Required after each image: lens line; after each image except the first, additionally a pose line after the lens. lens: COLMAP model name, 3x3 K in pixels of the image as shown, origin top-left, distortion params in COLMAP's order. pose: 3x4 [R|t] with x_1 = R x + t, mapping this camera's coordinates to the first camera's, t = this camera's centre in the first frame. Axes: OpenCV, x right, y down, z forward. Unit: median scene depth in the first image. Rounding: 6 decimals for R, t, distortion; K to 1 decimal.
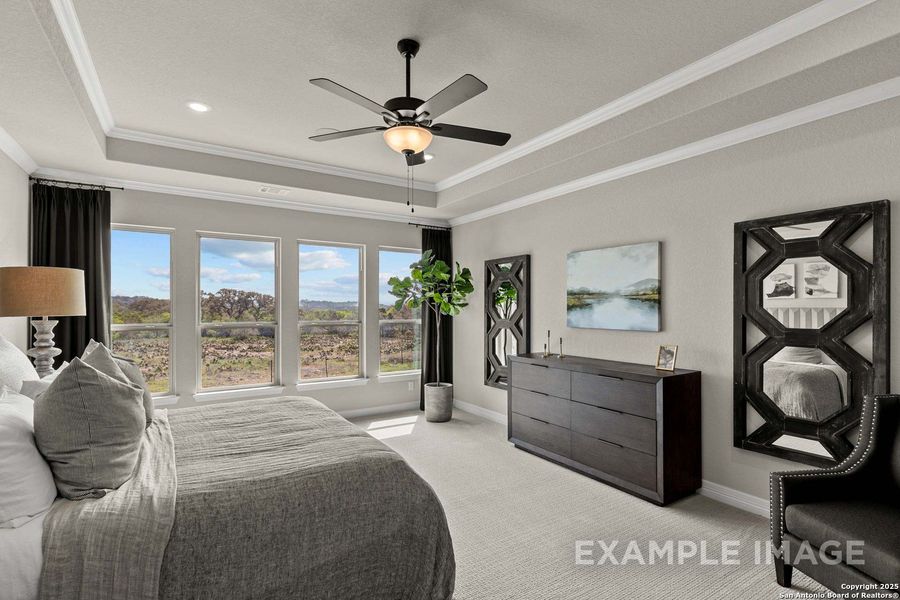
lens RADIAL K [[426.7, 0, 458.2], [0, 426.7, 312.5], [0, 0, 1]] dist [-0.004133, -0.000607]
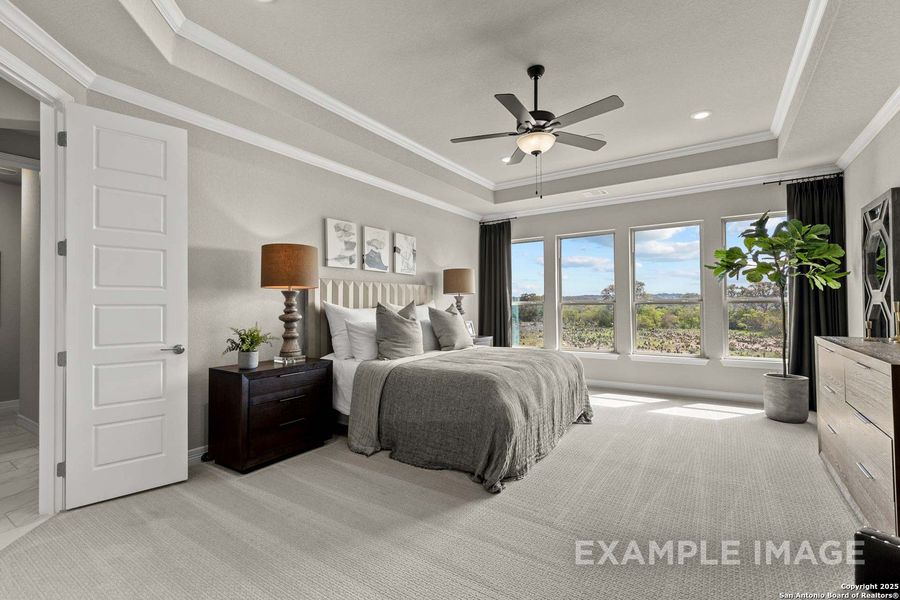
lens RADIAL K [[400.3, 0, 453.2], [0, 400.3, 304.8], [0, 0, 1]] dist [0.000447, 0.000084]
pose [[0.399248, -0.004522, -0.916832, 0.476282], [0.001108, 0.999989, -0.004449, 0.044375], [0.916842, 0.000760, 0.399249, 0.157009]]
